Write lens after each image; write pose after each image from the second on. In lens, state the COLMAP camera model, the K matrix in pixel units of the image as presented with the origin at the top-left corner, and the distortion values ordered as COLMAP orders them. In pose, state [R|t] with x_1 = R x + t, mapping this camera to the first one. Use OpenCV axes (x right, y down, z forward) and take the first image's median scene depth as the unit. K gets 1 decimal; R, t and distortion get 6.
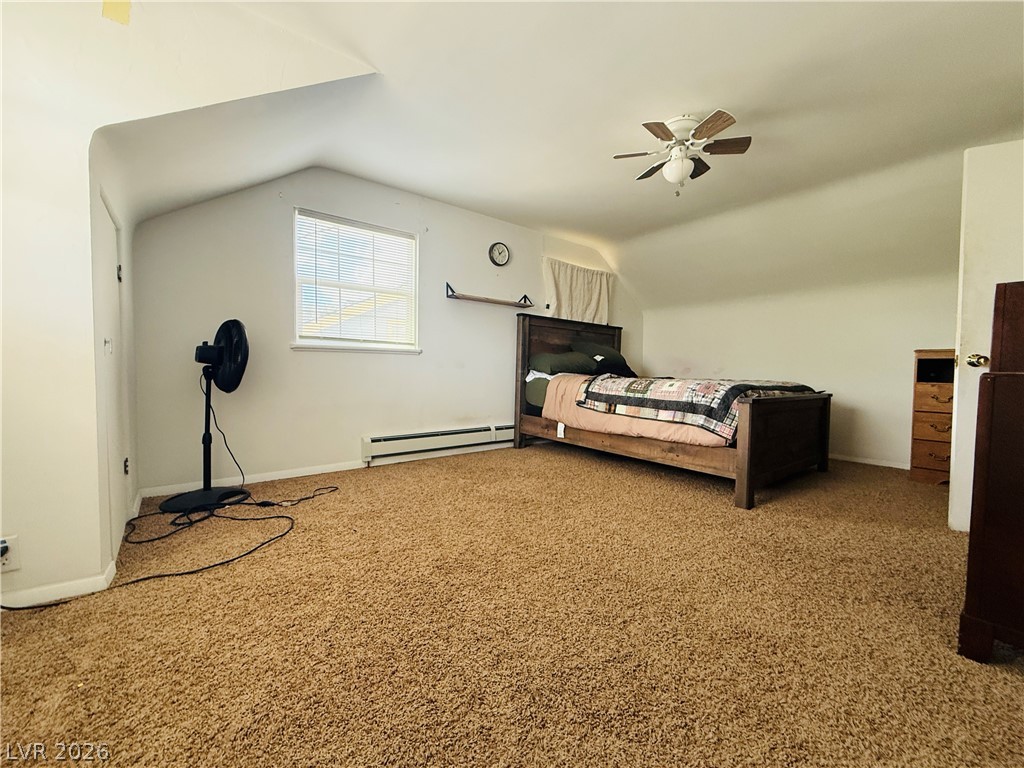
lens RADIAL K [[407.3, 0, 512.6], [0, 407.3, 384.9], [0, 0, 1]] dist [0.000182, -0.000505]
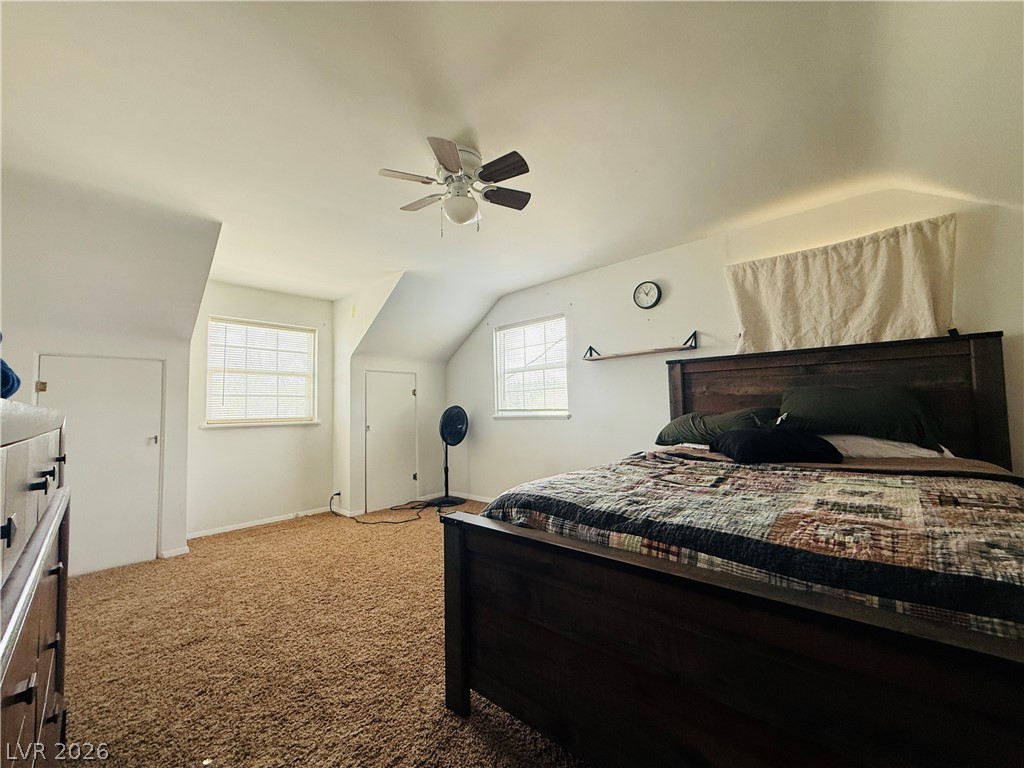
lens RADIAL K [[407.3, 0, 511.8], [0, 407.3, 388.2], [0, 0, 1]] dist [0.000182, -0.000505]
pose [[0.166704, -0.069060, -0.983585, 0.885511], [-0.005613, 0.997462, -0.070986, -0.083999], [0.985991, 0.017354, 0.165894, 0.711136]]
